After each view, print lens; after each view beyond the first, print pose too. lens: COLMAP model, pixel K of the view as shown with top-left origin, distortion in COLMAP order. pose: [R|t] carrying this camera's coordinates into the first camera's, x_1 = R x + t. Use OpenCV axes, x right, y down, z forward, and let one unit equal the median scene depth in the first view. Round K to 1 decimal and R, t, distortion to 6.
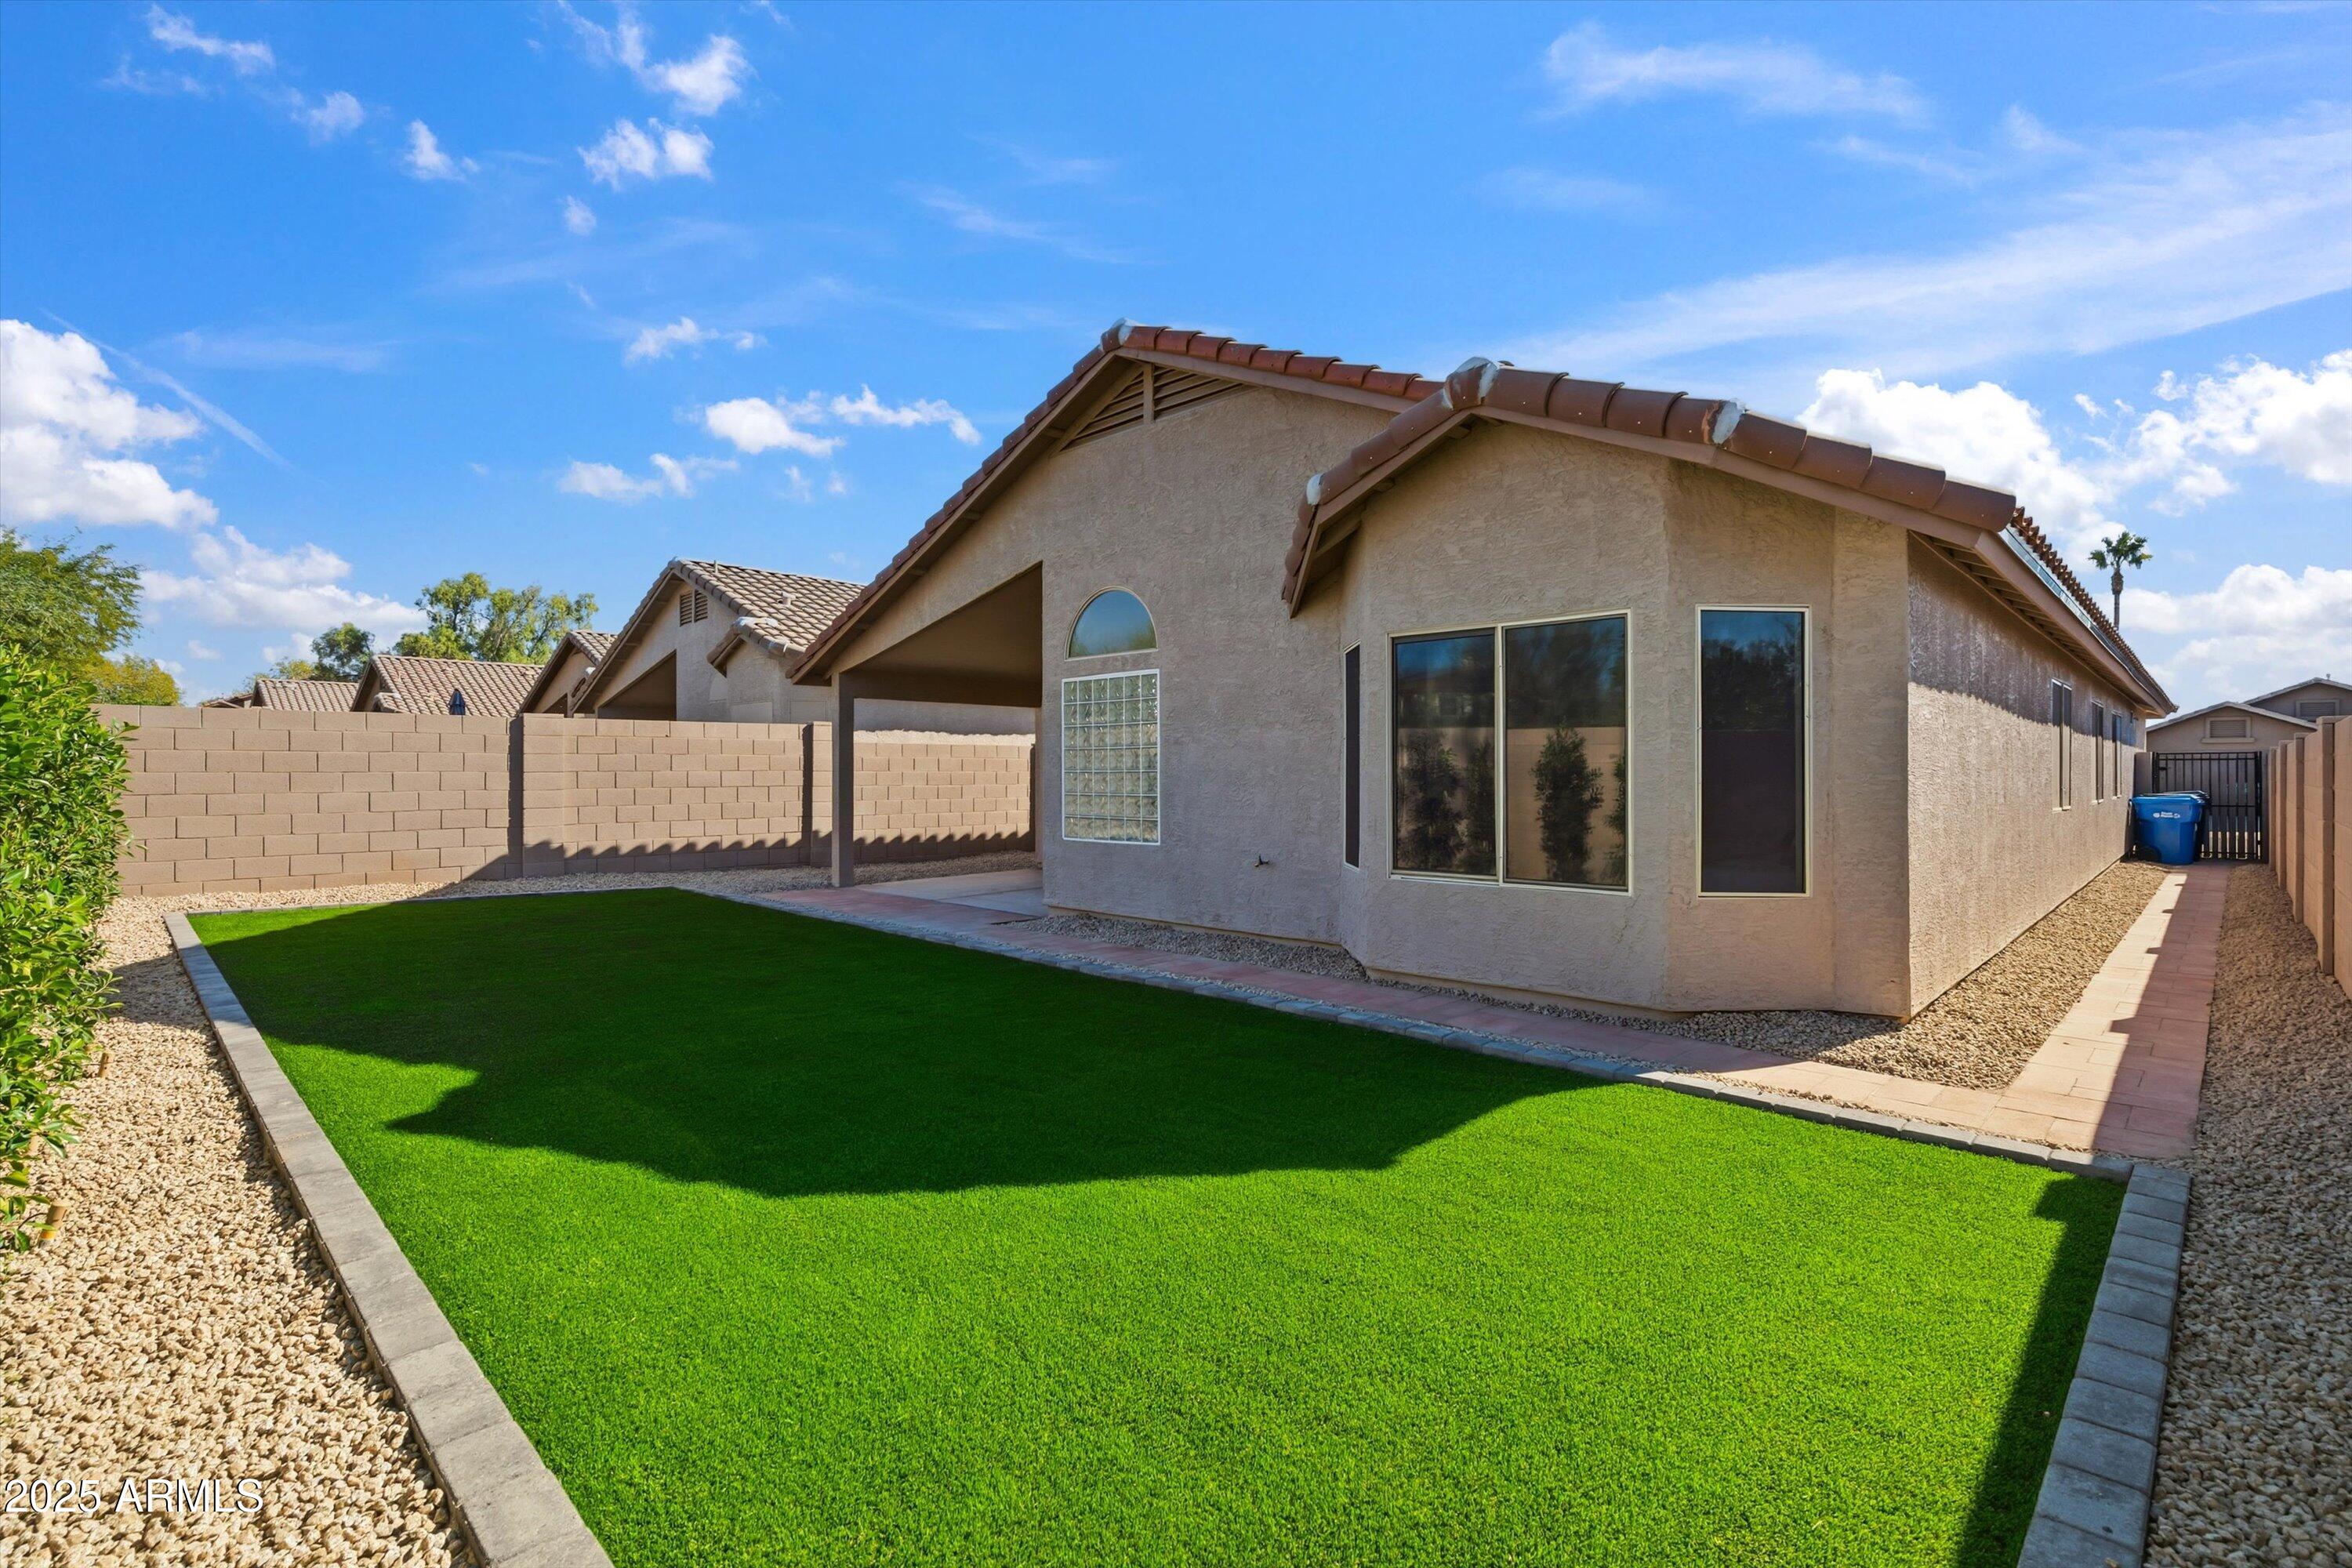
lens RADIAL K [[1070.5, 0, 1175.4], [0, 1070.5, 790.5], [0, 0, 1]] dist [-0.000327, 0.001365]
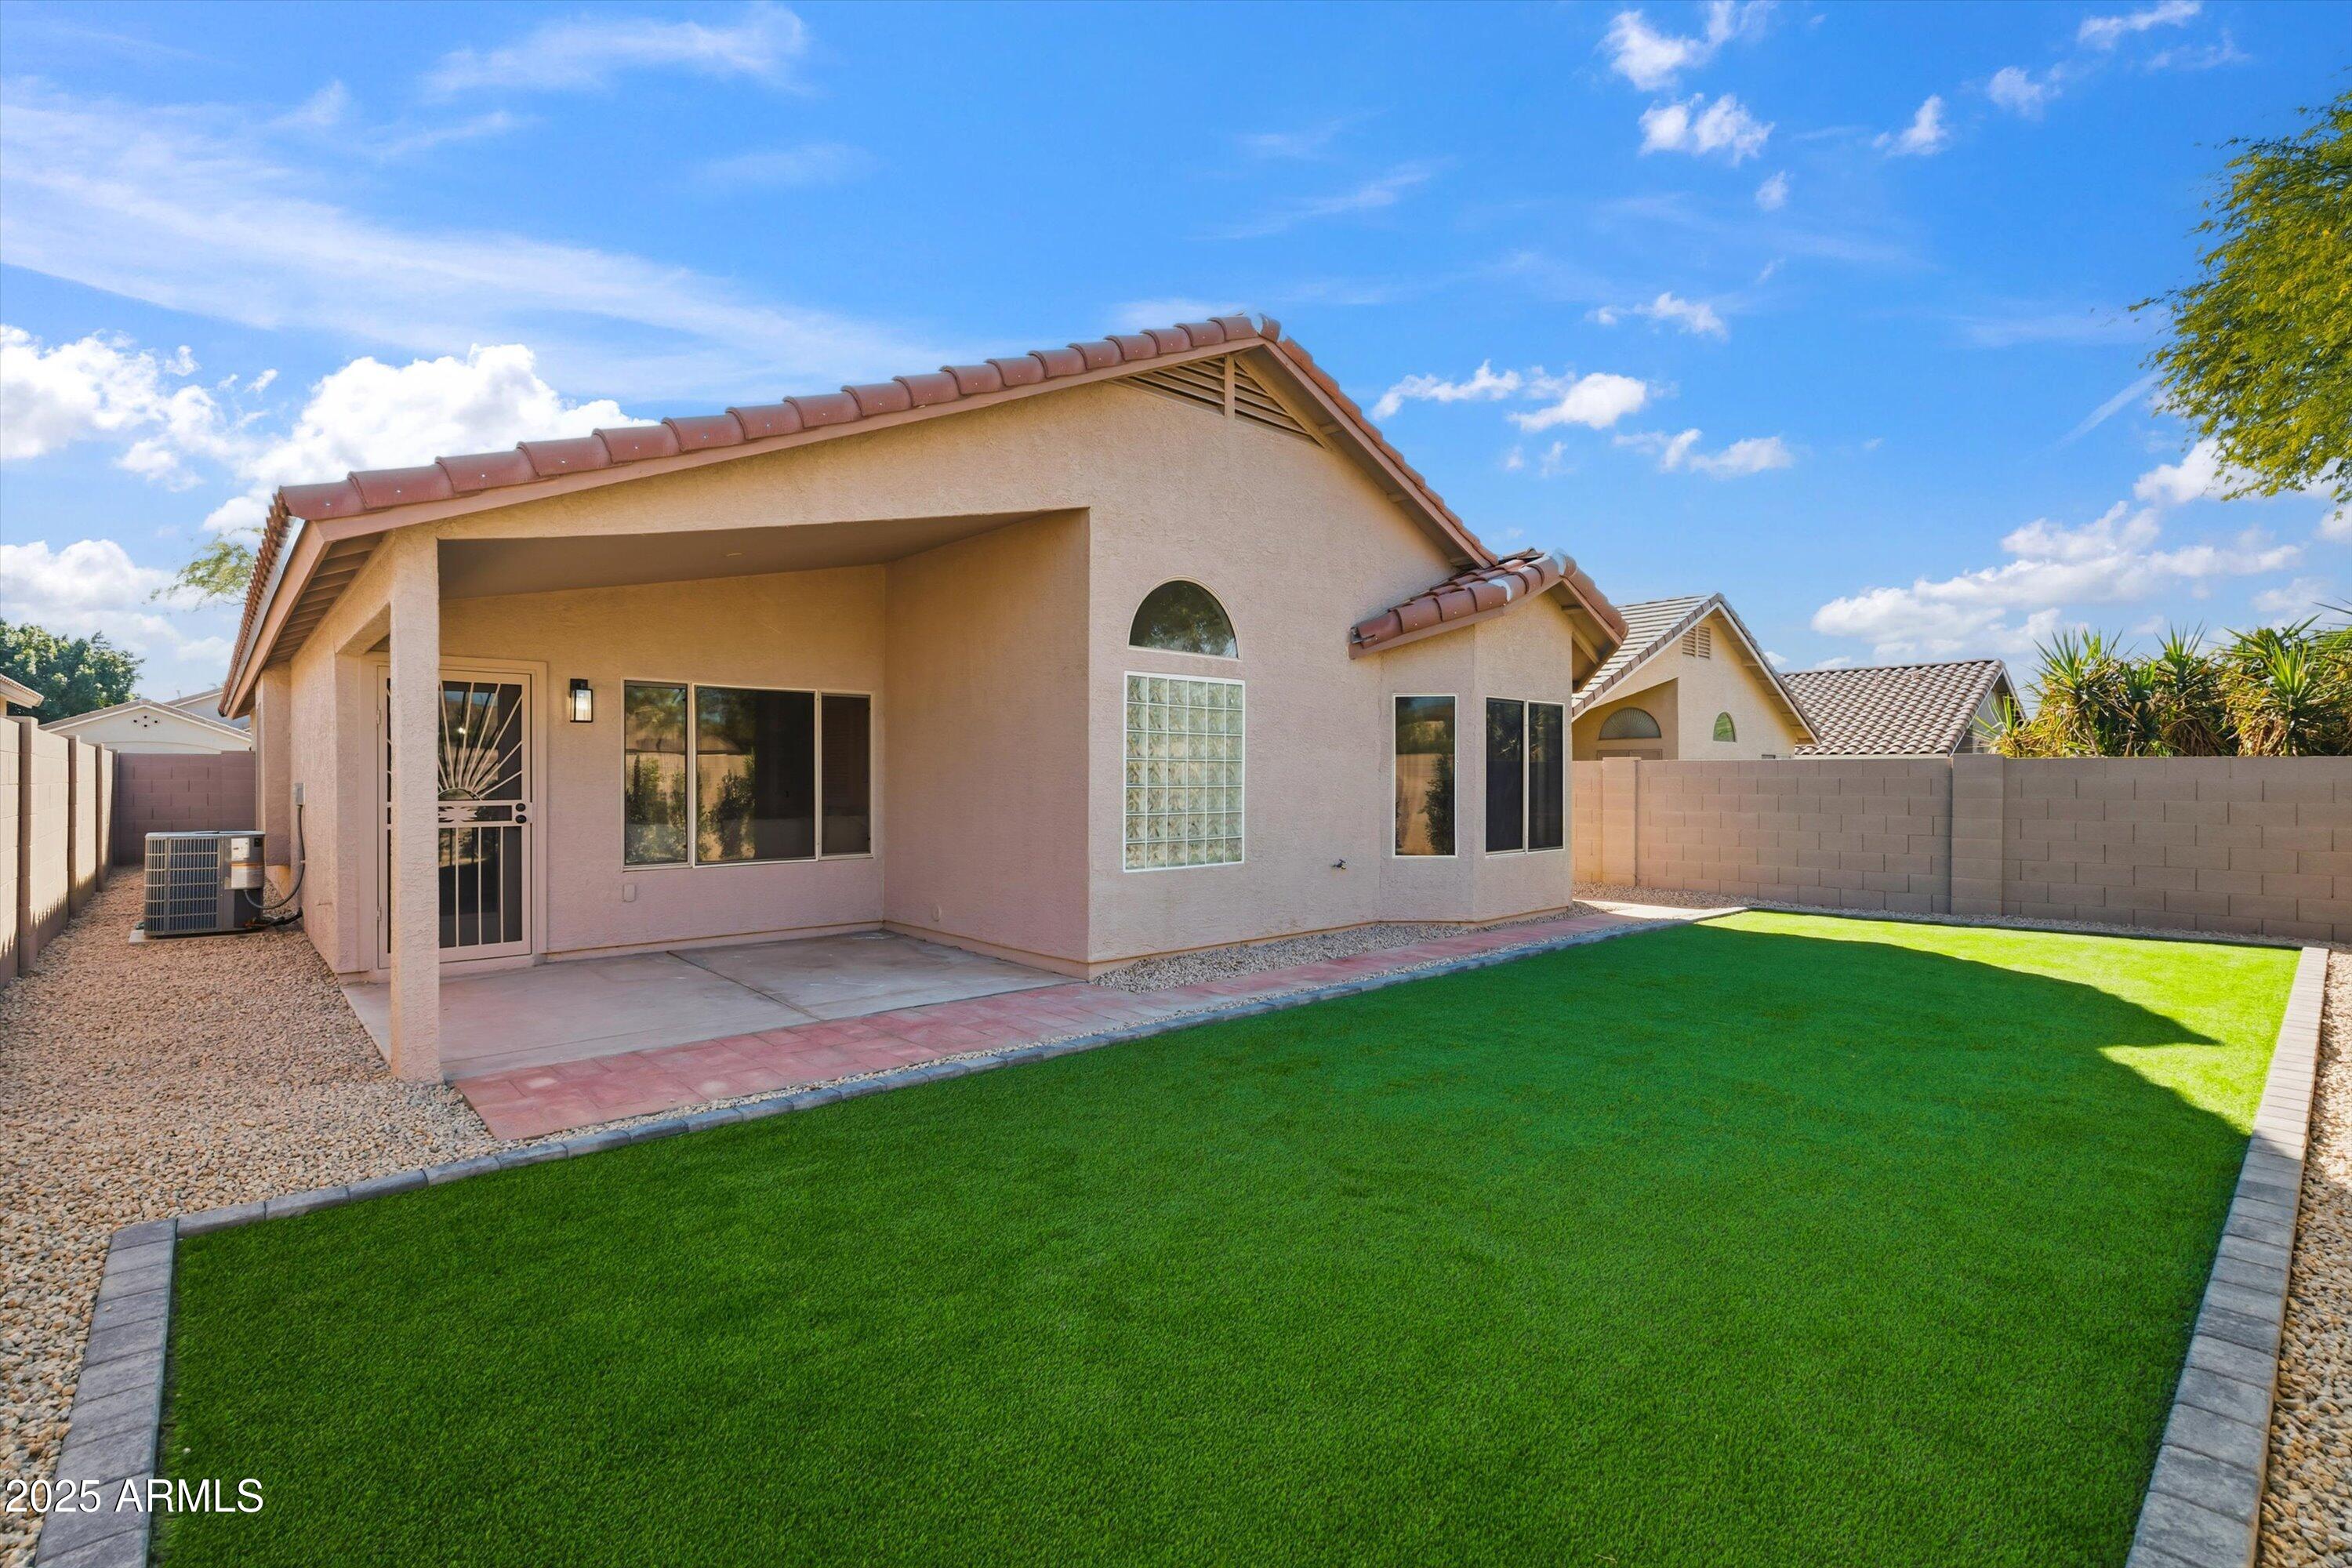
lens RADIAL K [[1070.5, 0, 1175.6], [0, 1070.5, 775.2], [0, 0, 1]] dist [-0.000327, 0.001365]
pose [[0.057098, 0.006860, 0.998345, -1.014139], [0.011093, 0.999910, -0.007505, -0.022497], [-0.998307, 0.011503, 0.057017, 1.045131]]
